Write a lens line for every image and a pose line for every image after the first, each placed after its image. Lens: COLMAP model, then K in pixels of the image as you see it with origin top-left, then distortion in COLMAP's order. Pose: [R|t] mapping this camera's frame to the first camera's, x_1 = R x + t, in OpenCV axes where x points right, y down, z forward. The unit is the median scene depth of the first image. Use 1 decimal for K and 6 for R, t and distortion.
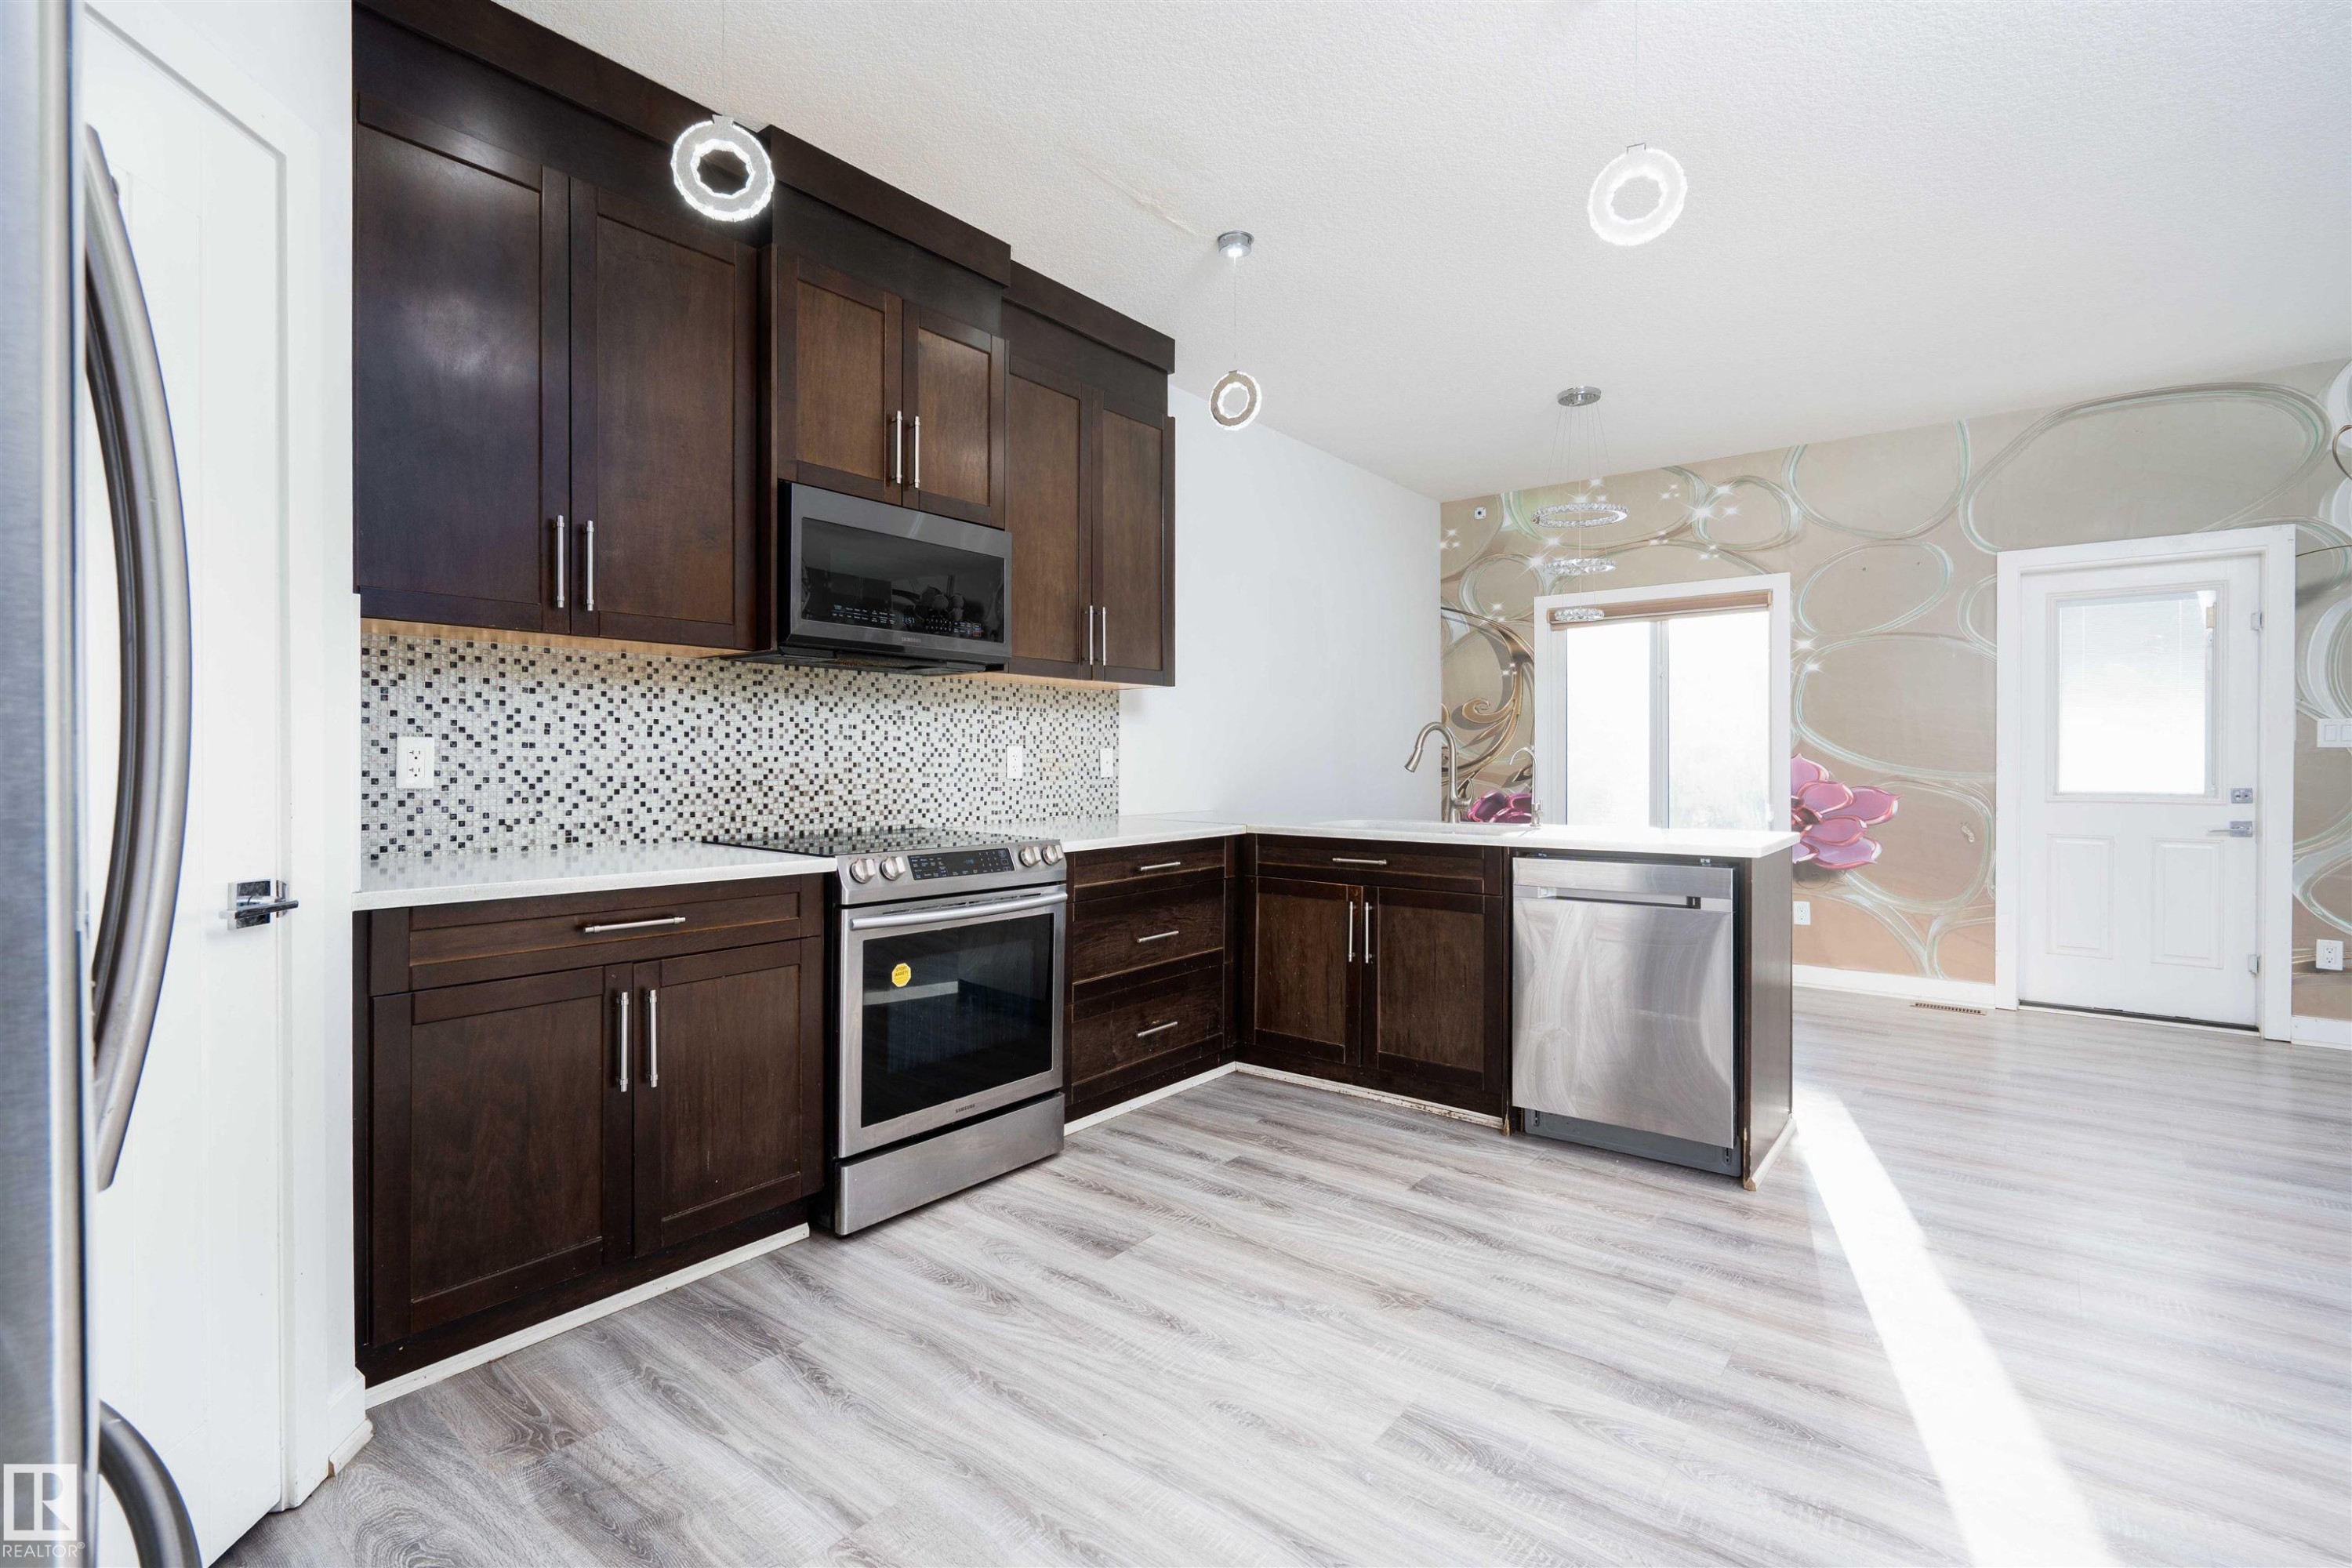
lens RADIAL K [[1064.4, 0, 1175.7], [0, 1064.4, 772.1], [0, 0, 1]] dist [-0.000732, 0.000423]
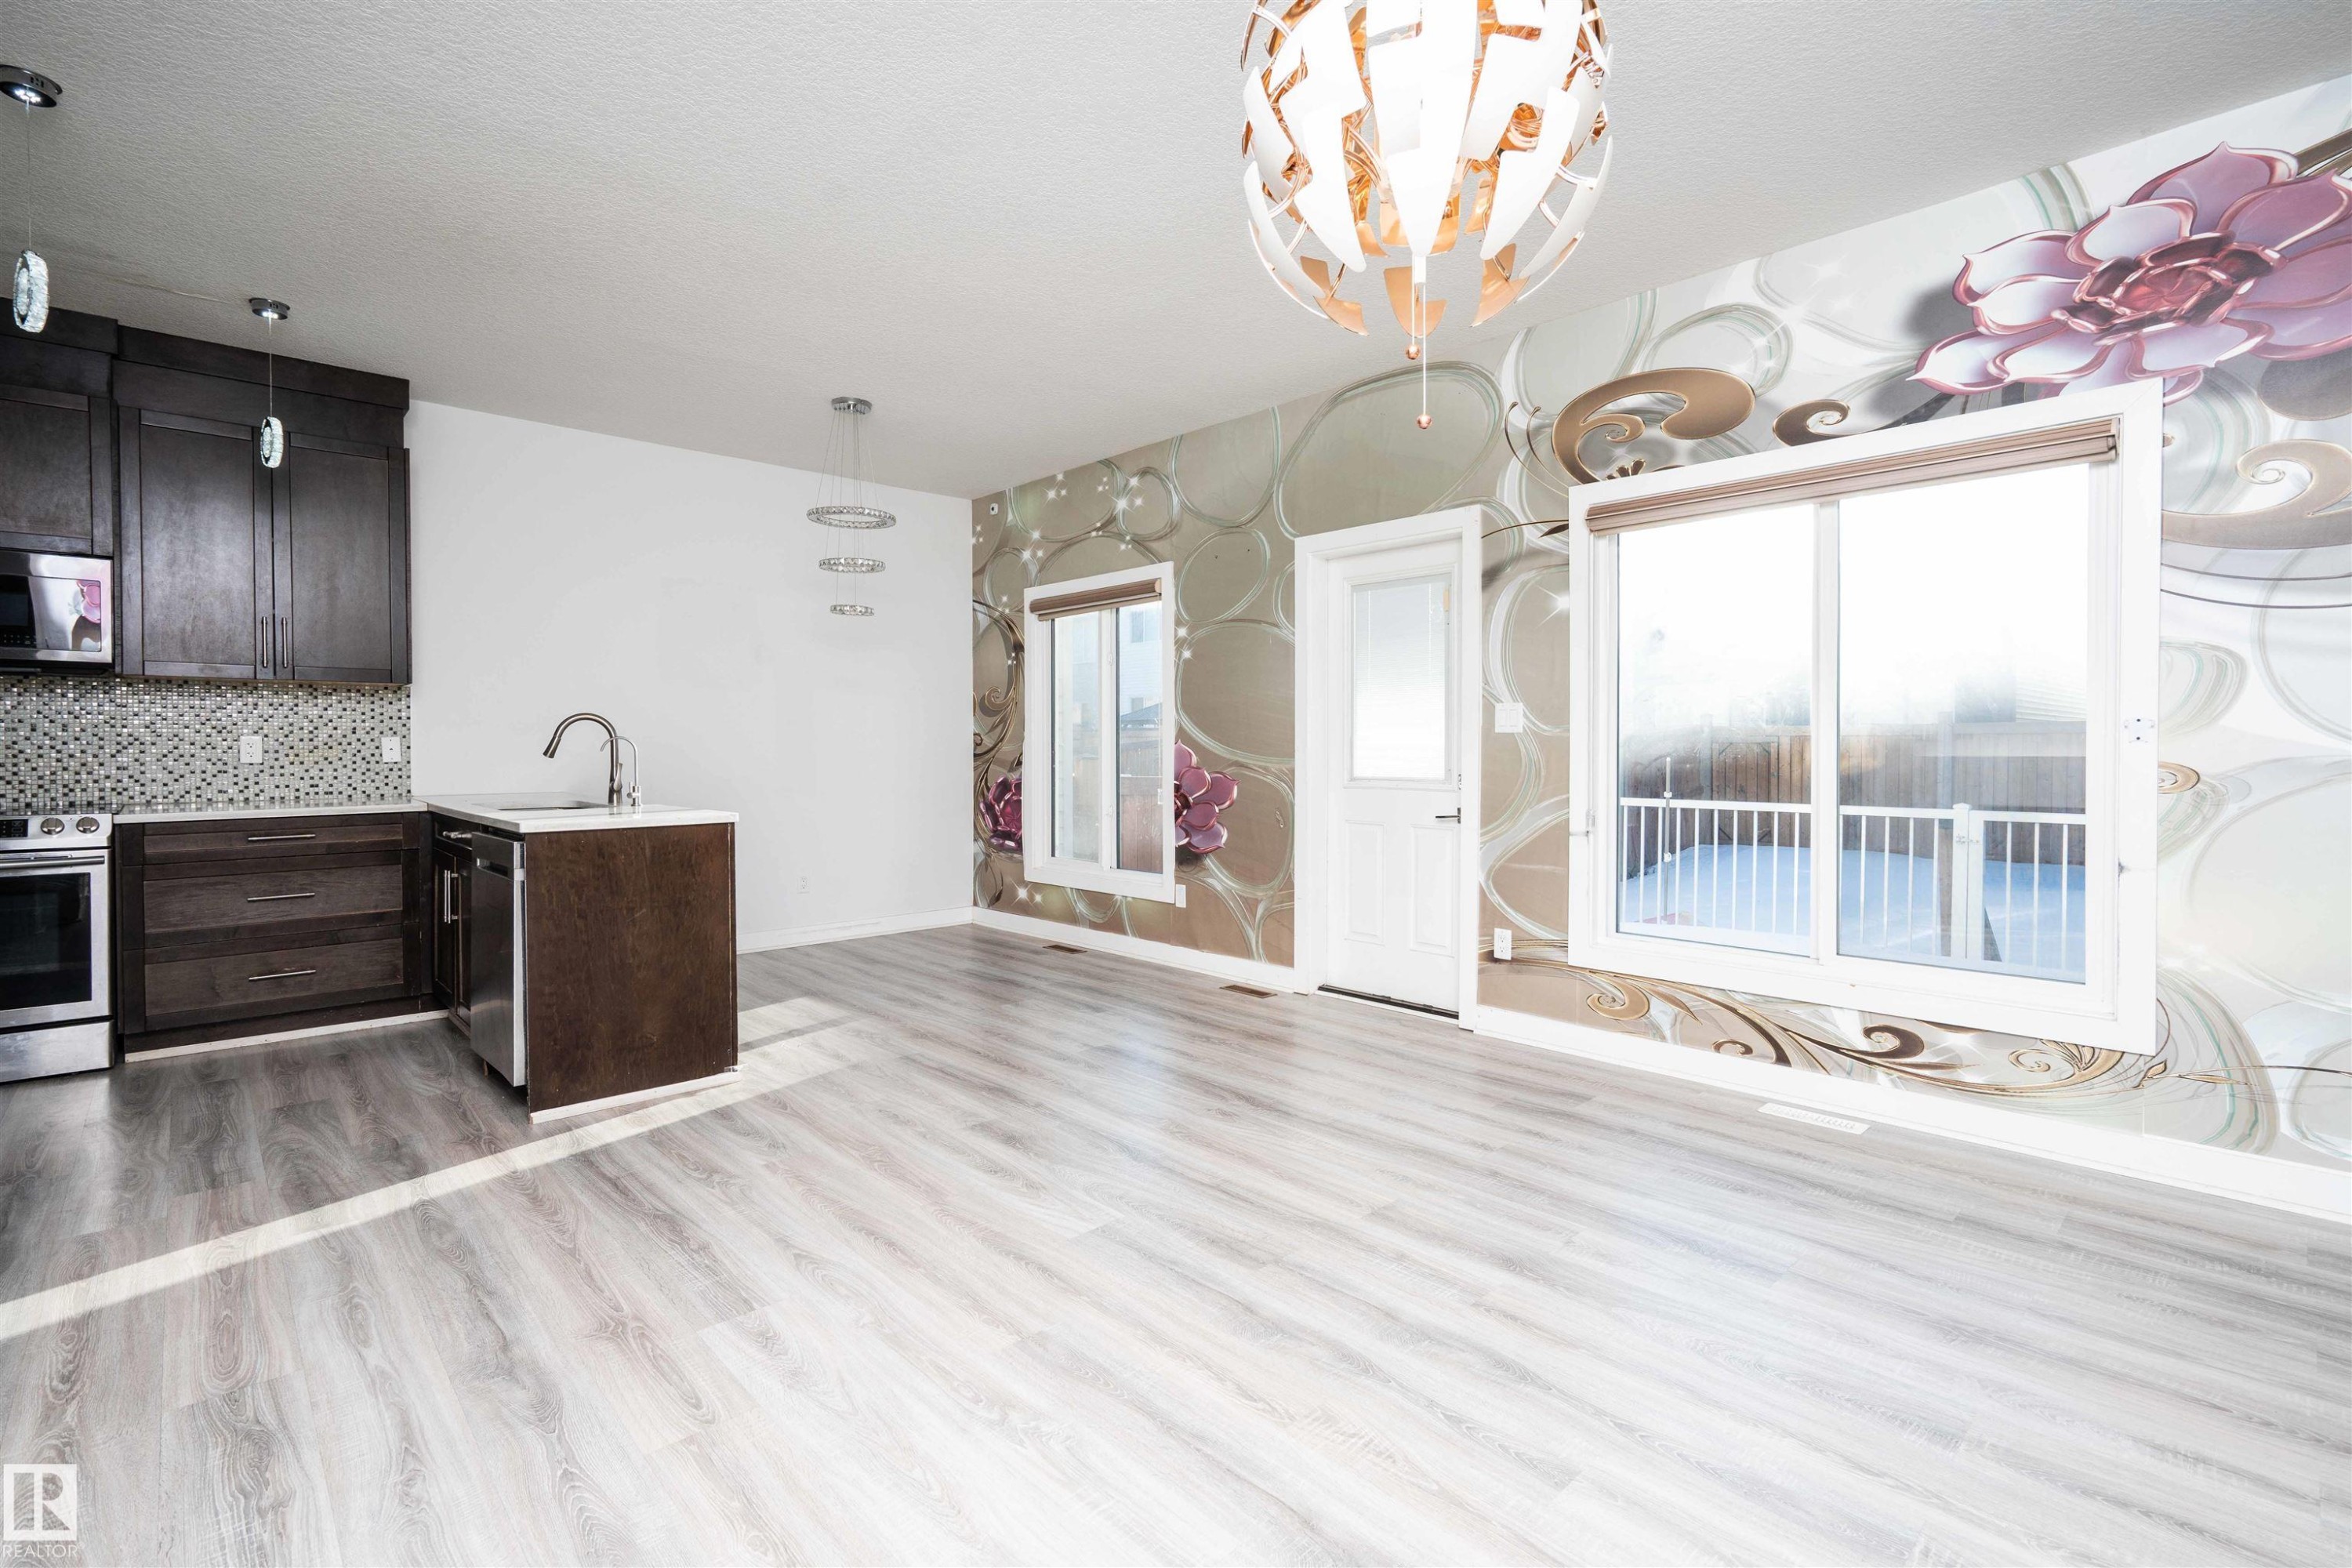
lens RADIAL K [[1078.4, 0, 1182.3], [0, 1078.4, 763.4], [0, 0, 1]] dist [-0.001432, 0.000414]
pose [[0.988495, 0.000763, -0.151251, 1.179480], [0.000021, 0.999987, 0.005184, 0.000349], [0.151252, -0.005127, 0.988482, -0.029784]]
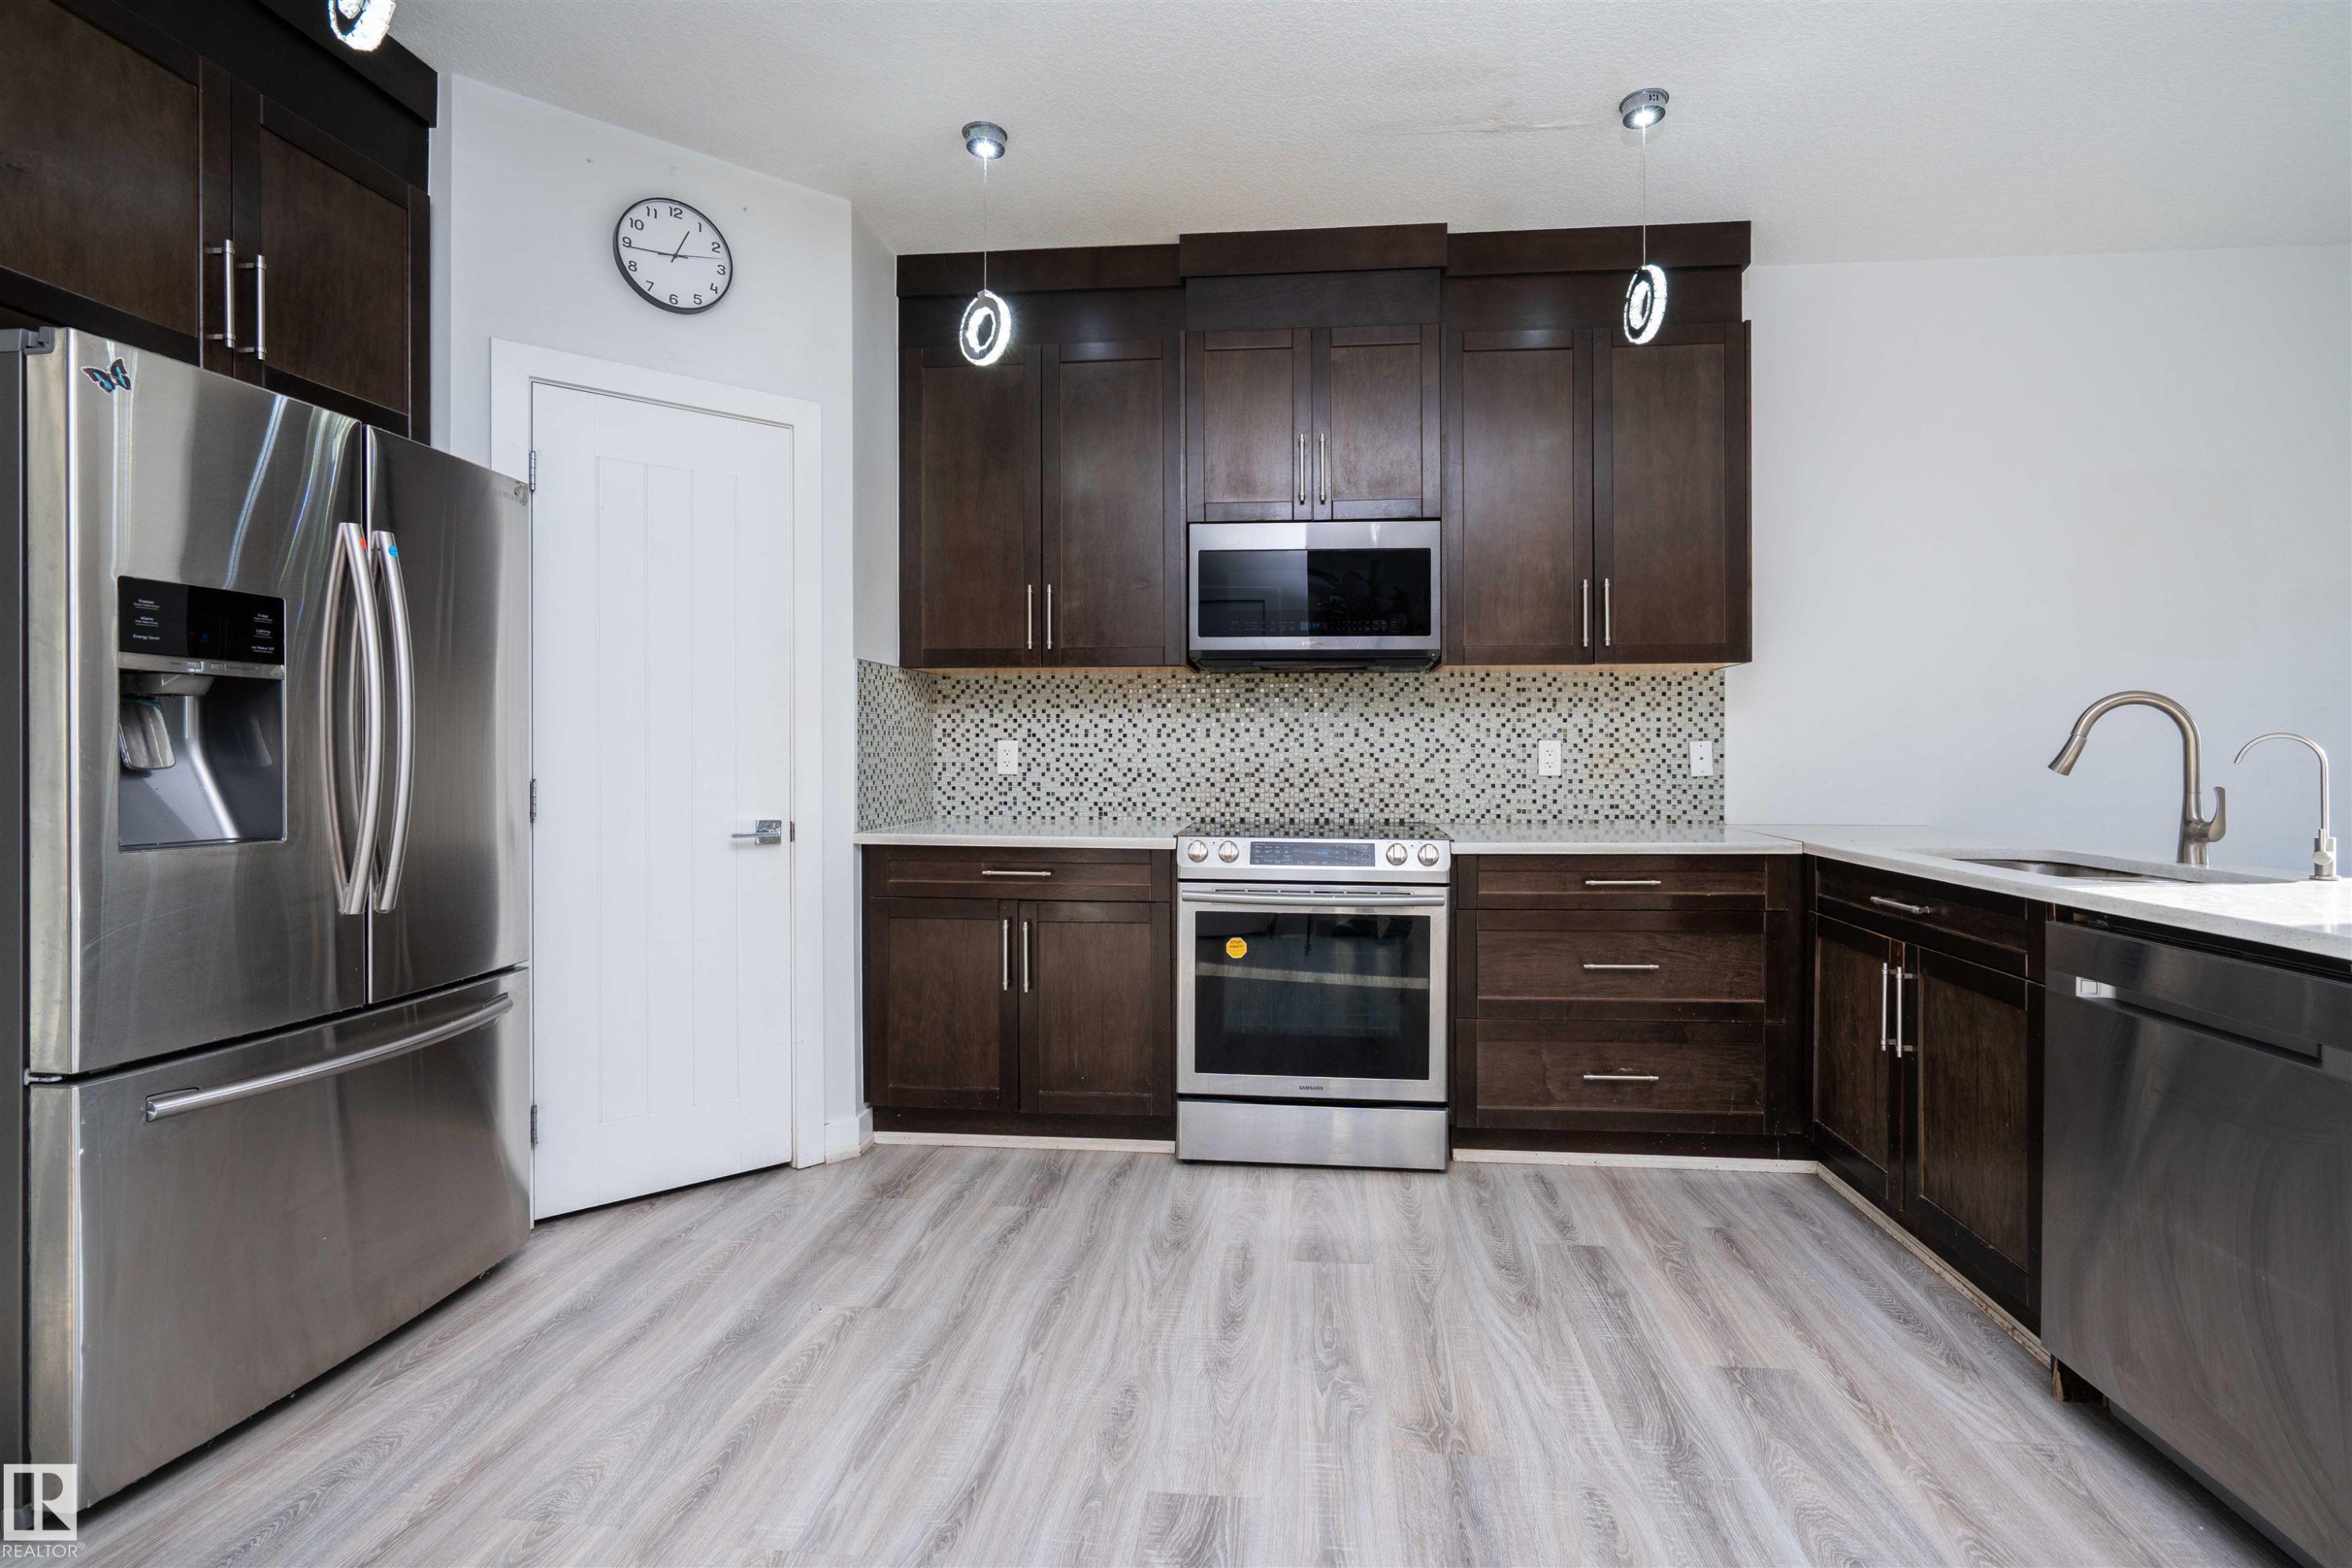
lens RADIAL K [[1082.4, 0, 1227.4], [0, 1082.4, 764.5], [0, 0, 1]] dist [-0.002216, 0.000601]
pose [[0.555584, 0.006049, -0.831439, 0.528640], [-0.009006, 0.999959, 0.001257, -0.002471], [0.831412, 0.006789, 0.555615, 0.278705]]
